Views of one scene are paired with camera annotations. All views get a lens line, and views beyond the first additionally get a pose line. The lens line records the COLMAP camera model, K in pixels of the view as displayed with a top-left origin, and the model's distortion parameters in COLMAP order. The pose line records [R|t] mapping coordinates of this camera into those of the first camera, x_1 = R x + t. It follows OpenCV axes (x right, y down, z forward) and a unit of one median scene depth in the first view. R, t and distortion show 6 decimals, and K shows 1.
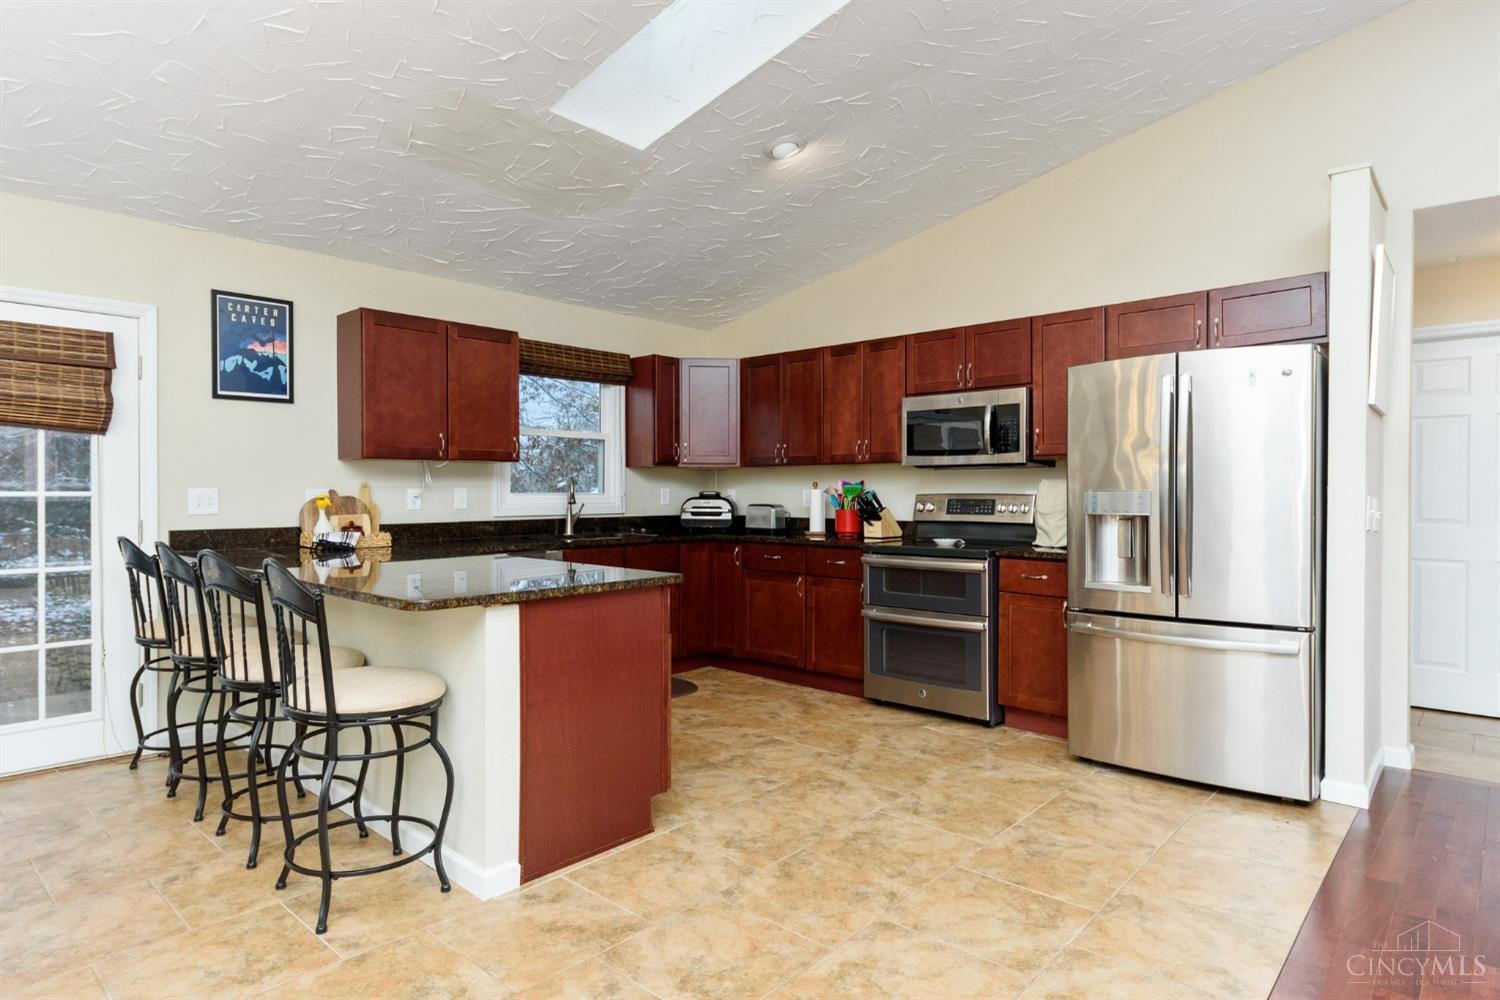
lens RADIAL K [[829.1, 0, 743.6], [0, 829.1, 507.4], [0, 0, 1]] dist [0.004357, -0.008895]
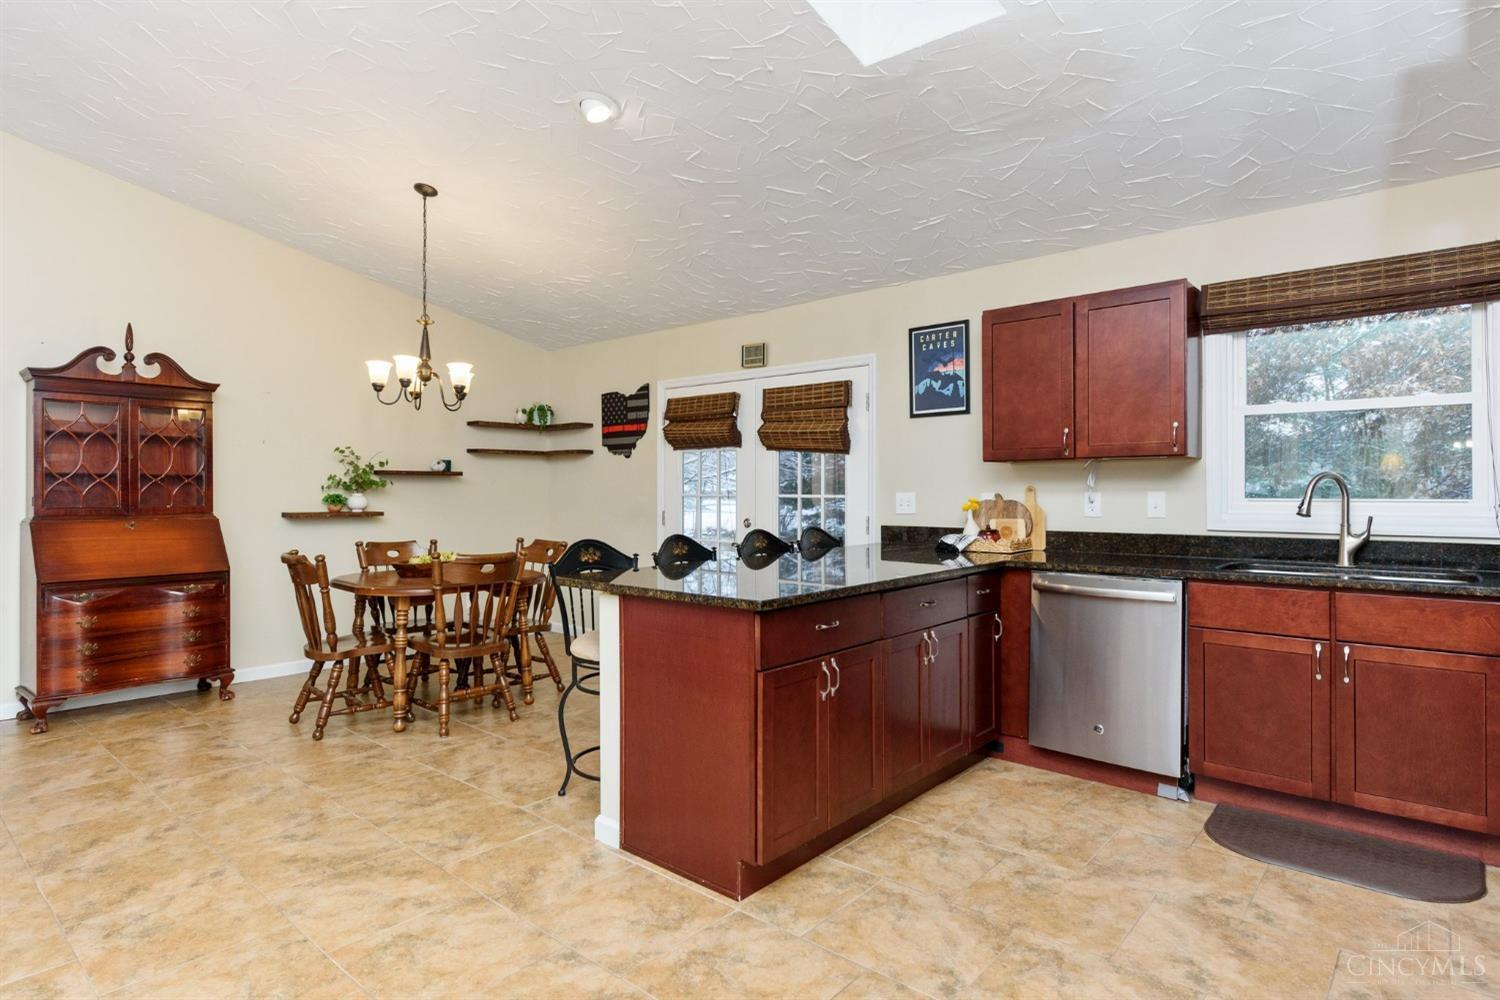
lens RADIAL K [[805.2, 0, 734.9], [0, 805.2, 485.5], [0, 0, 1]] dist [0.005160, -0.007371]
pose [[0.013660, -0.009365, -0.999863, 0.502989], [-0.020906, 0.999735, -0.009649, -0.015678], [0.999688, 0.021035, 0.013460, 0.692471]]
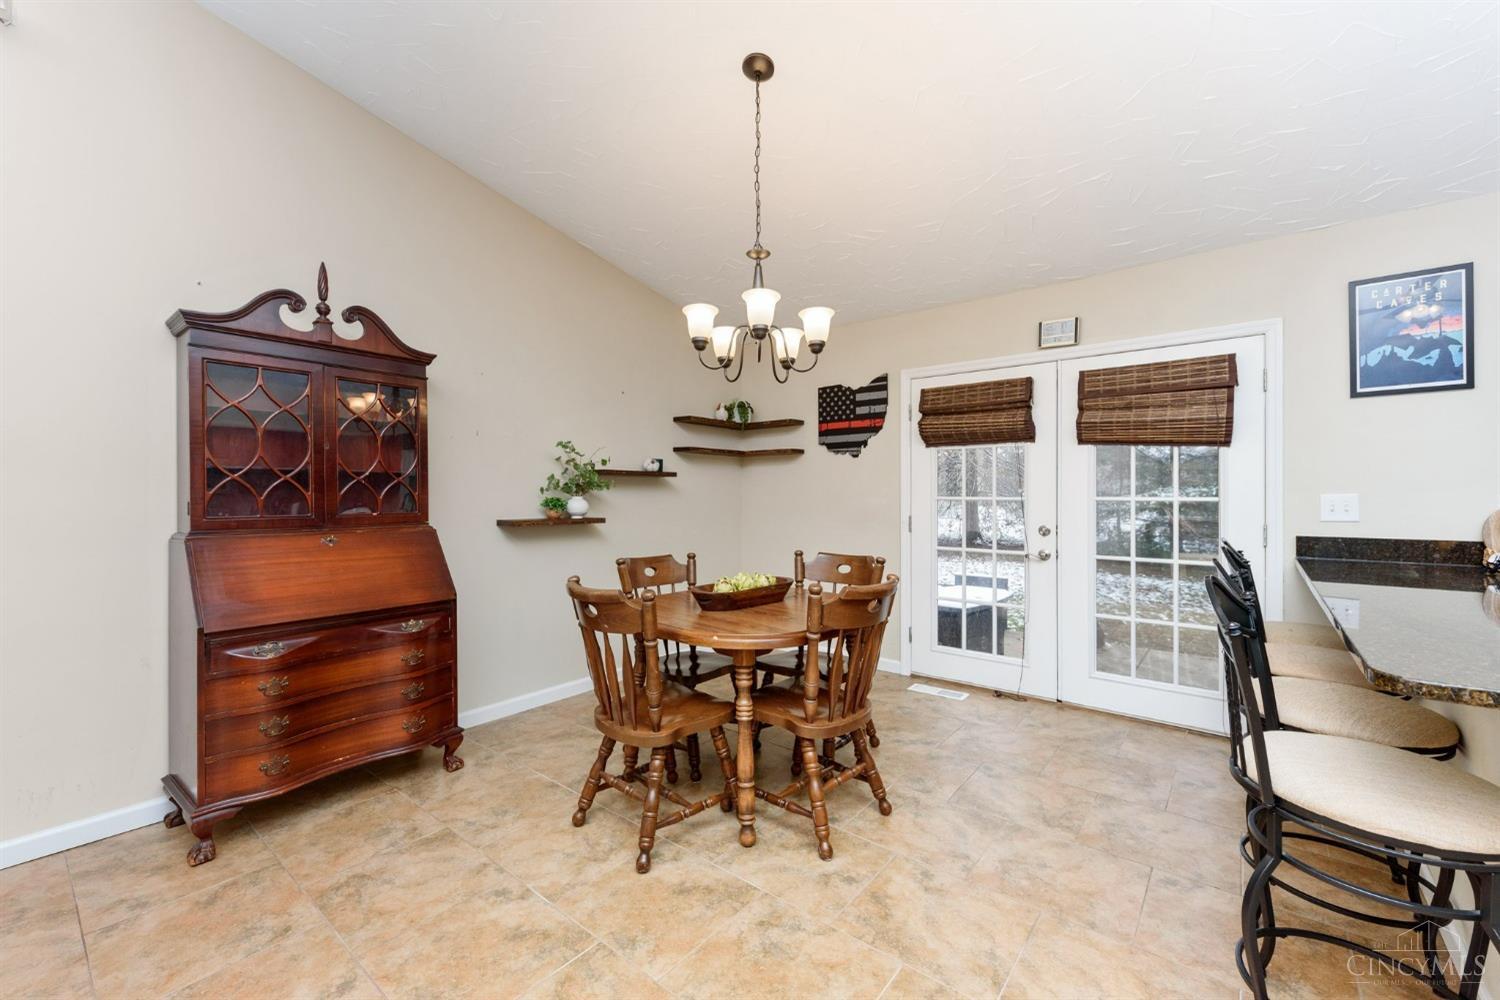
lens RADIAL K [[607.0, 0, 736.1], [0, 607.0, 498.9], [0, 0, 1]] dist [0.002959, -0.001352]
pose [[0.041948, 0.004030, -0.999112, 0.016072], [-0.019235, 0.999810, 0.003225, -0.006332], [0.998935, 0.019083, 0.042017, 0.266739]]
